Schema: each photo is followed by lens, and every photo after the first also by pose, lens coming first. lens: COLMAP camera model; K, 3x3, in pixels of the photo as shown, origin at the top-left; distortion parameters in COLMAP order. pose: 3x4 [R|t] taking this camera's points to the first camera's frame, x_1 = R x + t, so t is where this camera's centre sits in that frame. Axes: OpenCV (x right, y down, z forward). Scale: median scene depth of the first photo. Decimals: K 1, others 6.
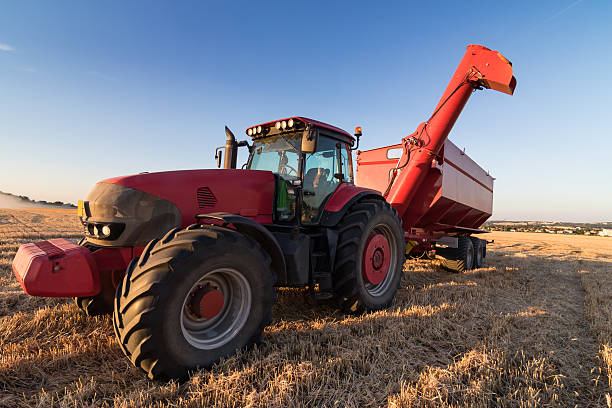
lens RADIAL K [[306.1, 0, 306.0], [0, 306.1, 204.0], [0, 0, 1]] dist [-0.016159, 0.019463]
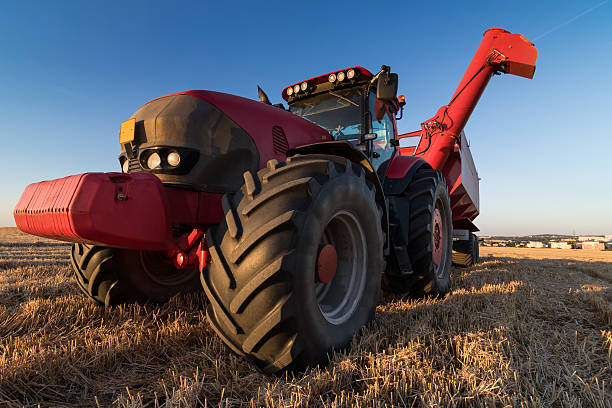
lens RADIAL K [[306.1, 0, 306.0], [0, 306.1, 204.0], [0, 0, 1]] dist [-0.016159, 0.019463]
pose [[0.989906, -0.005790, 0.141610, -0.295960], [0.014255, 0.998166, -0.058840, 0.148244], [-0.141010, 0.060265, 0.988172, 0.189240]]
